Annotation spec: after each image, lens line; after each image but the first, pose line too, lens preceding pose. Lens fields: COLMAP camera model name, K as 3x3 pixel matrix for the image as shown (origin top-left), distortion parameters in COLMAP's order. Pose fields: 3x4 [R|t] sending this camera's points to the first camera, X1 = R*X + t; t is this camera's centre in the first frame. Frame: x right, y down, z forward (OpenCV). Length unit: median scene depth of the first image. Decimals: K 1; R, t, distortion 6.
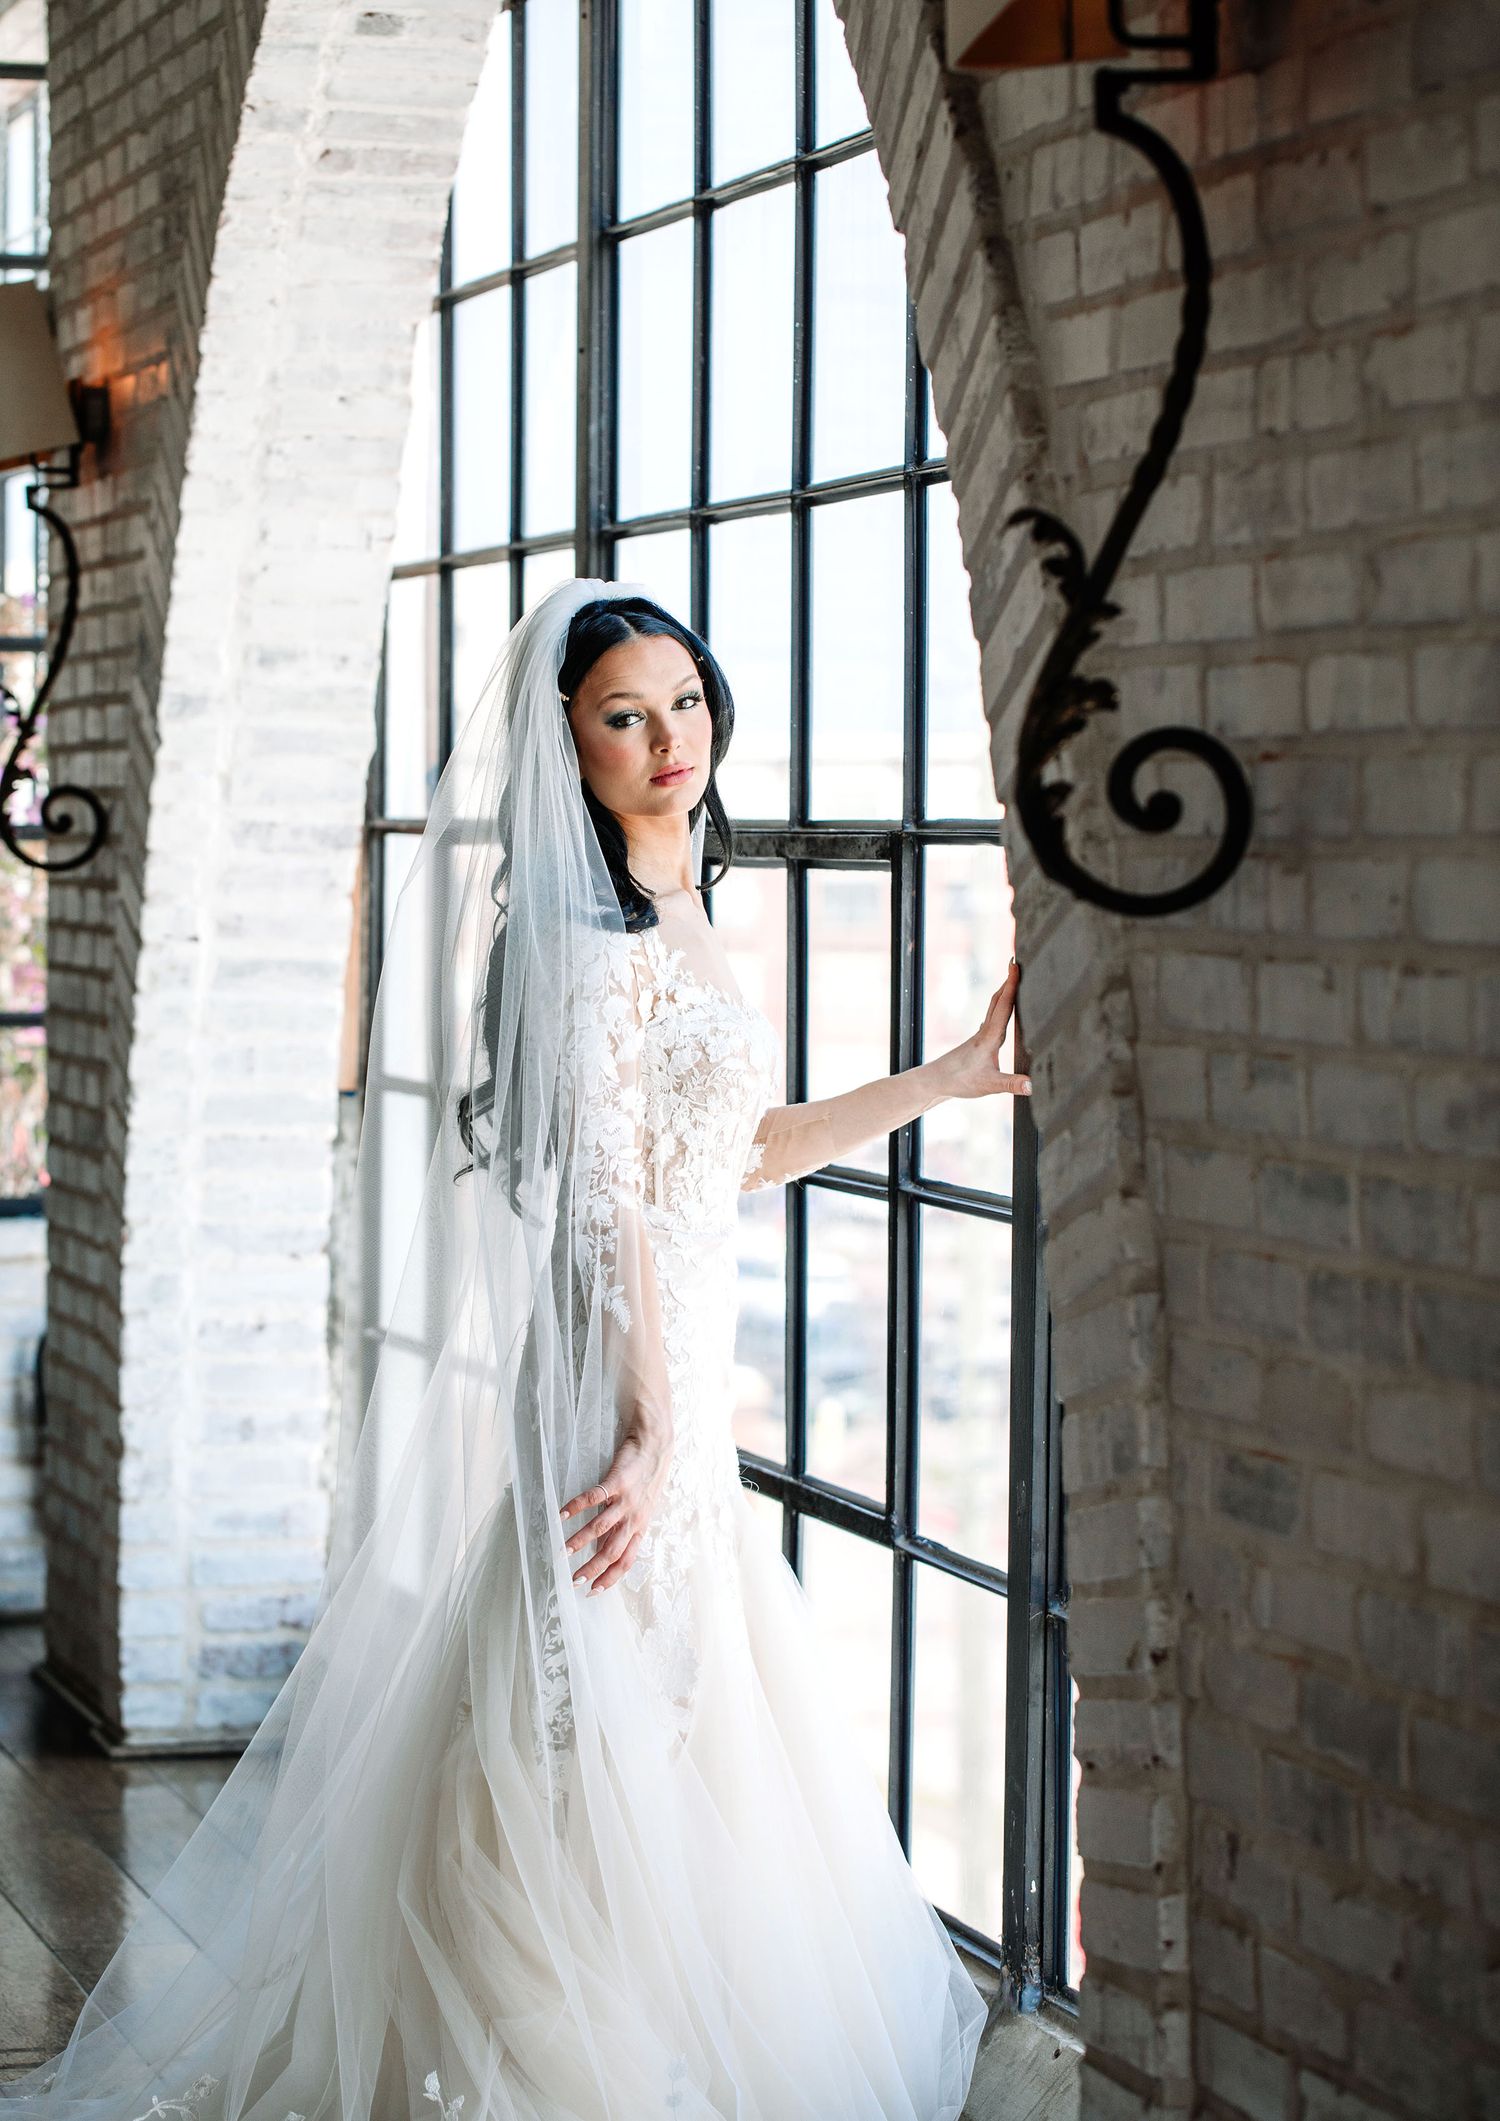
lens RADIAL K [[6272.1, 0, 750.0], [0, 6272.1, 1060.5], [0, 0, 1]] dist [0.141339, -0.301430]
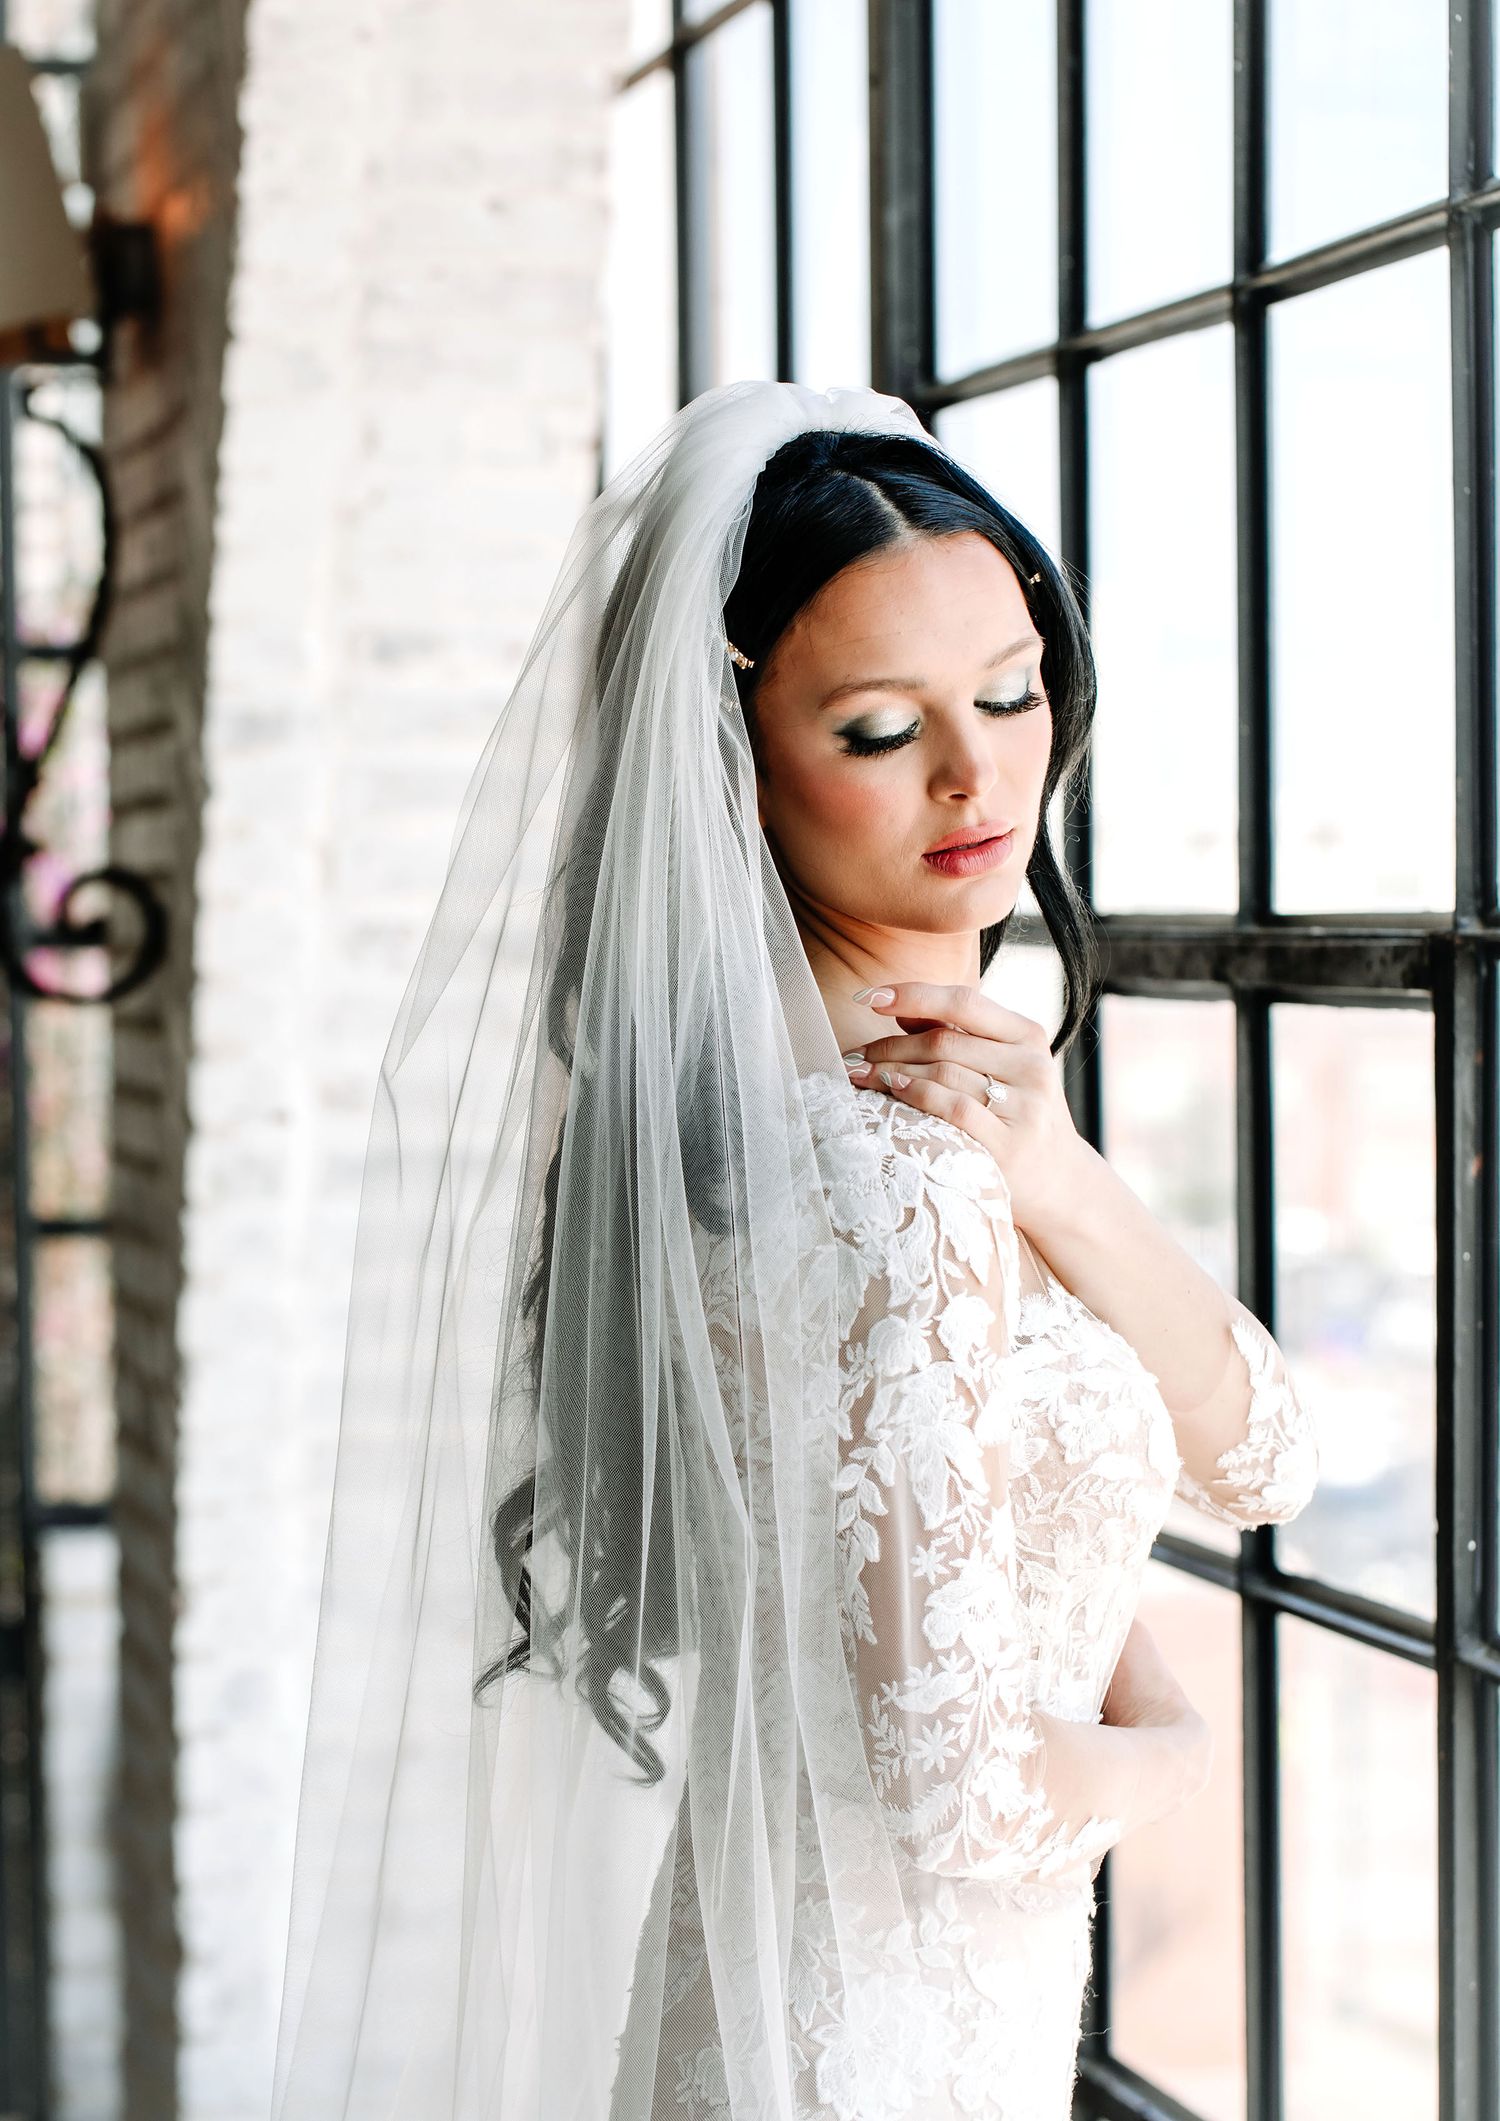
lens RADIAL K [[6272.1, 0, 750.0], [0, 6272.1, 1060.5], [0, 0, 1]] dist [0.141339, -0.301430]
pose [[0.995809, -0.013479, -0.090459, 0.011502], [0.012503, 0.999857, -0.011344, -0.018089], [0.090599, 0.010165, 0.995836, 0.418685]]
